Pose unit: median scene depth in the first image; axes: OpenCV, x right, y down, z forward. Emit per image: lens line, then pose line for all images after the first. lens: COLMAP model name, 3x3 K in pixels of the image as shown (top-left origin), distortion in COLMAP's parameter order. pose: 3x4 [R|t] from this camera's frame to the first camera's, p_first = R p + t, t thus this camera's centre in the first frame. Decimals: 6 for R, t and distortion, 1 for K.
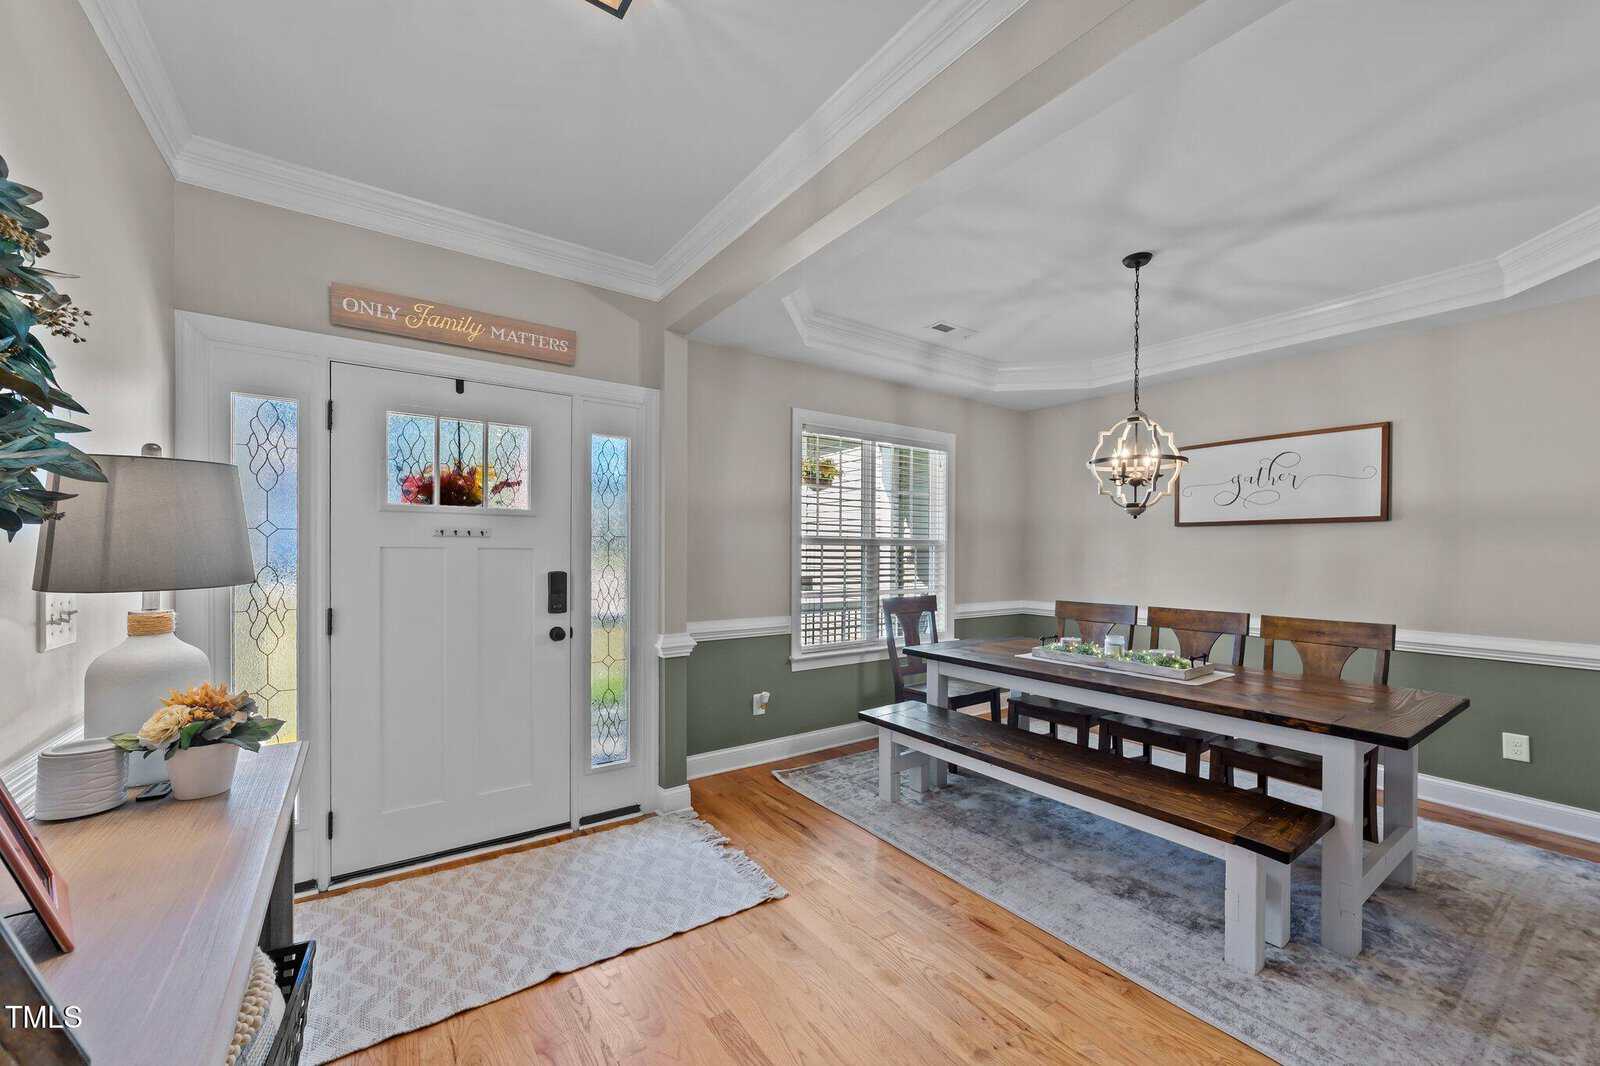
lens RADIAL K [[627.6, 0, 801.0], [0, 627.6, 558.3], [0, 0, 1]] dist [-0.007211, 0.000052]
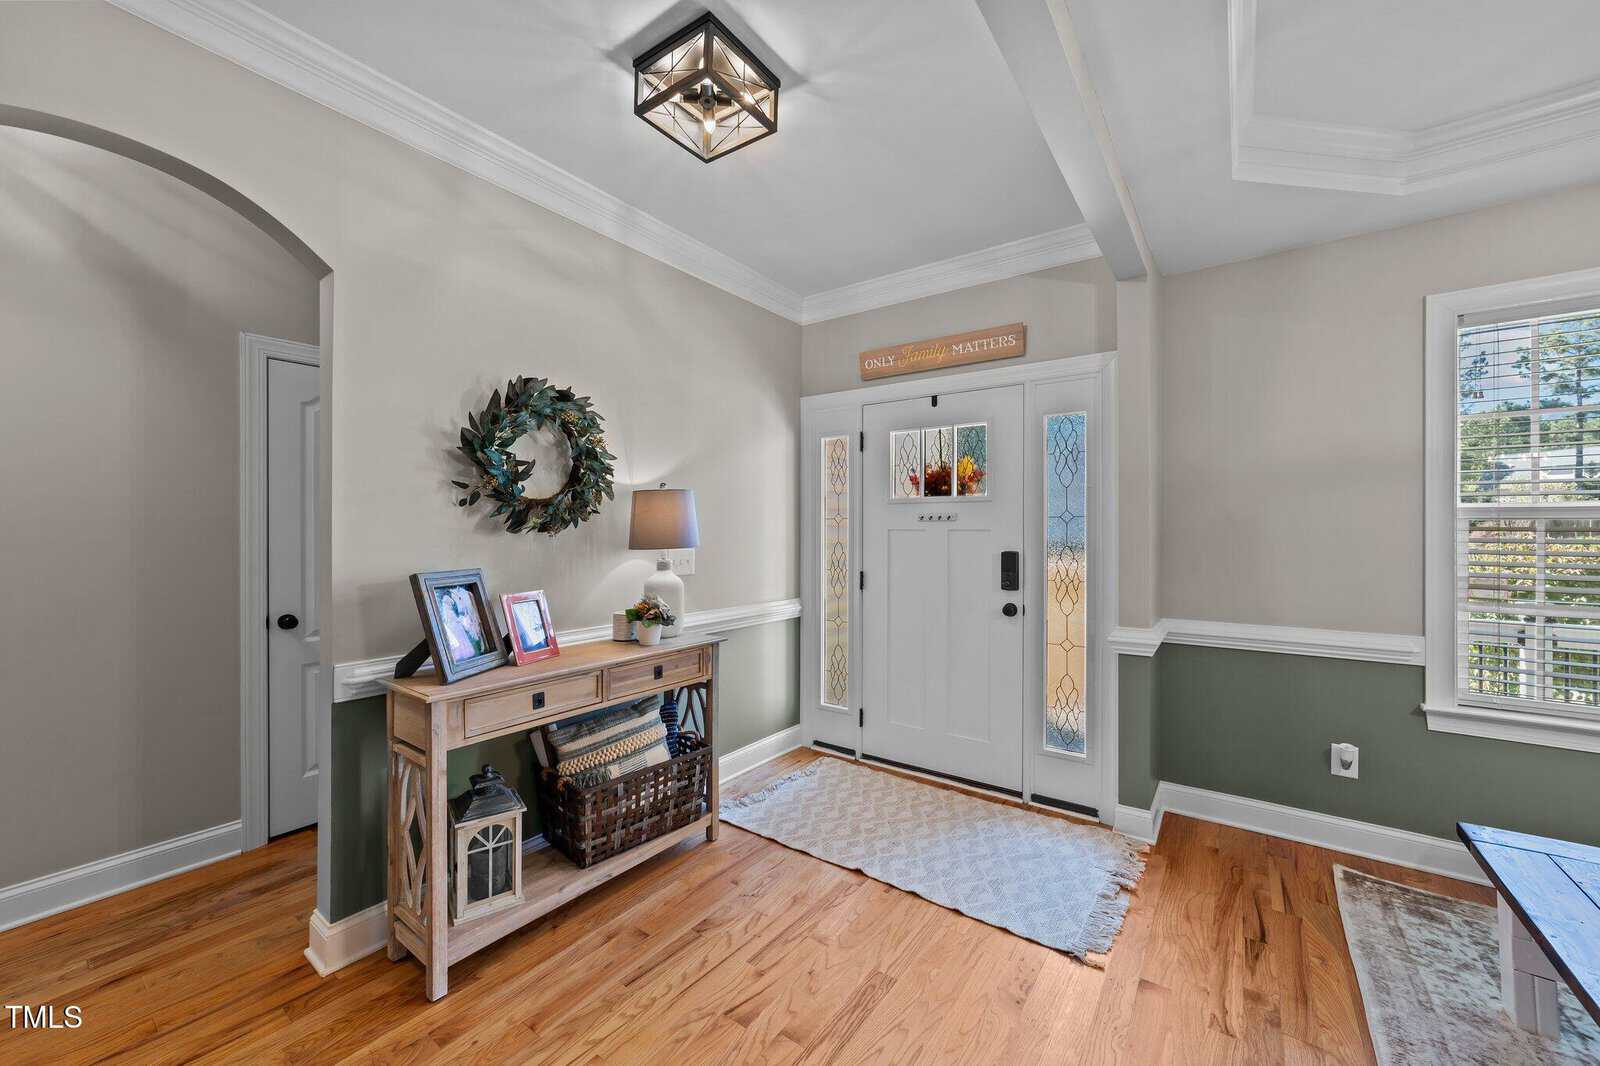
lens RADIAL K [[613.4, 0, 800.0], [0, 613.4, 533.0], [0, 0, 1]] dist [-0.000985, 0.000486]
pose [[0.325688, -0.004694, -0.945466, 0.484204], [-0.010727, 0.999905, -0.008660, 0.002789], [0.945416, 0.012962, 0.325607, 0.319782]]
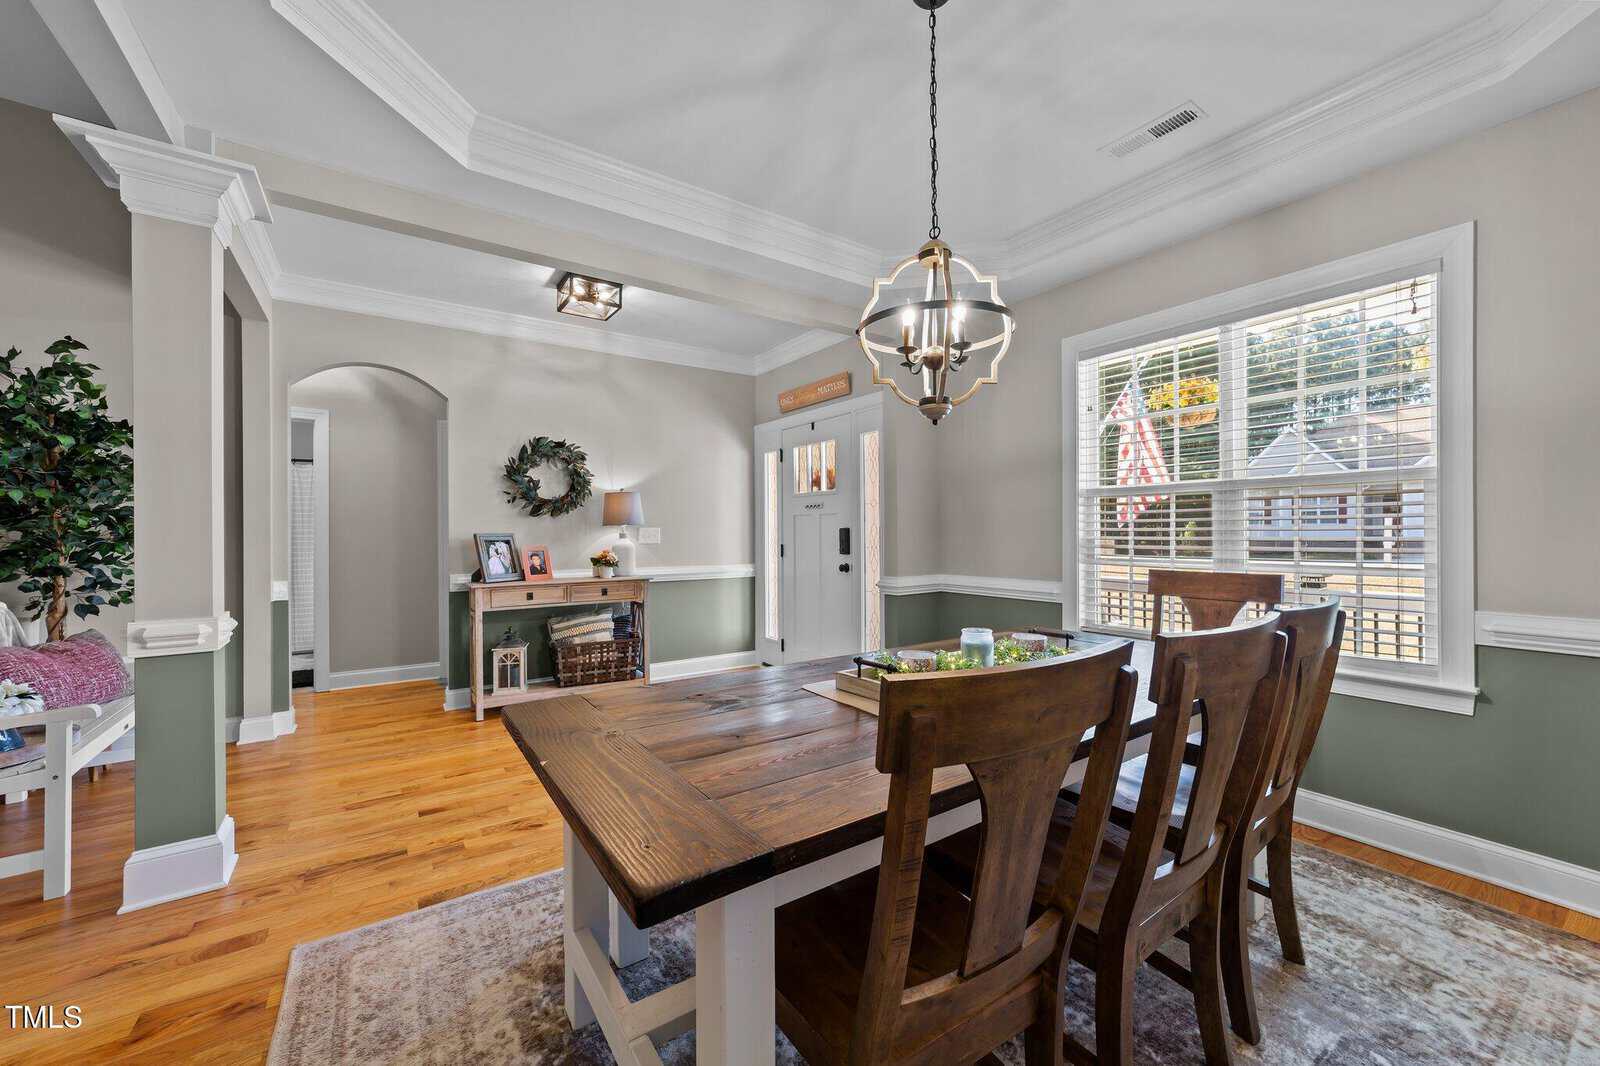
lens RADIAL K [[613.4, 0, 800.0], [0, 613.4, 533.0], [0, 0, 1]] dist [-0.000985, 0.000486]
pose [[-0.013262, -0.005195, -0.999899, 1.145274], [-0.008239, 0.999953, -0.005086, 0.042936], [0.999878, 0.008171, -0.013304, 0.907971]]
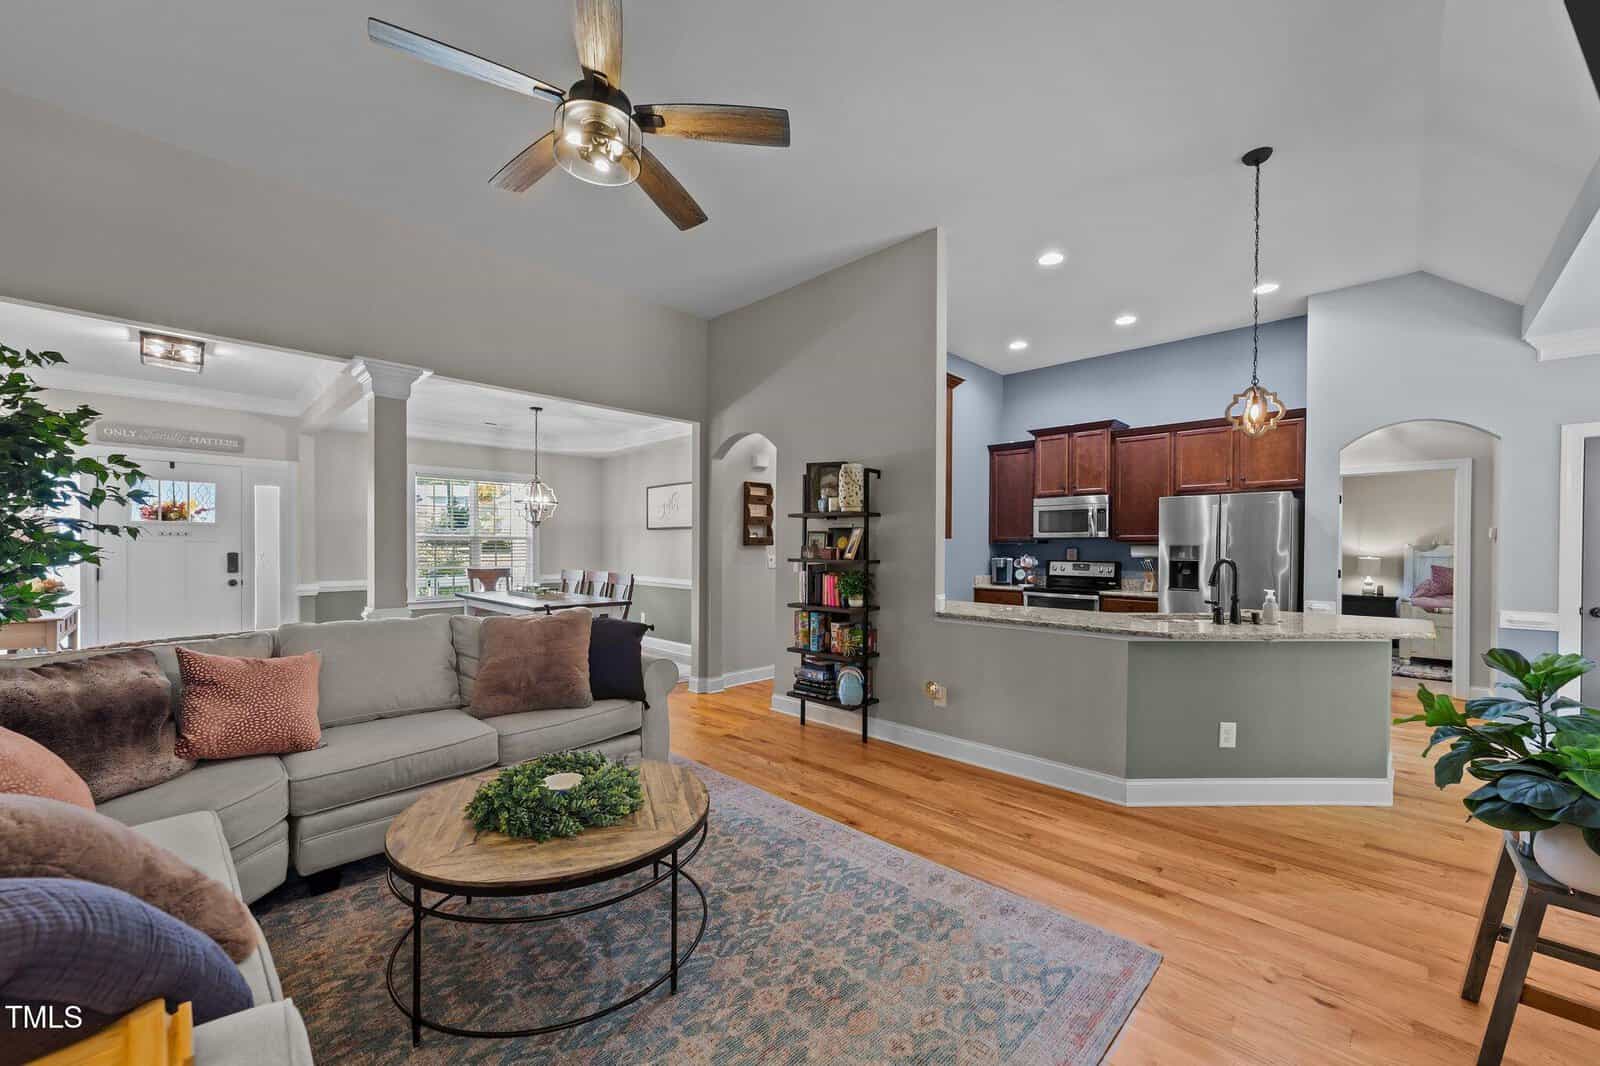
lens RADIAL K [[624.2, 0, 799.4], [0, 624.2, 549.4], [0, 0, 1]] dist [-0.000738, 0.000136]
pose [[0.984880, -0.002100, 0.173224, 1.085526], [0.002922, 0.999986, -0.004486, 0.025481], [-0.173212, 0.004924, 0.984872, -1.334727]]
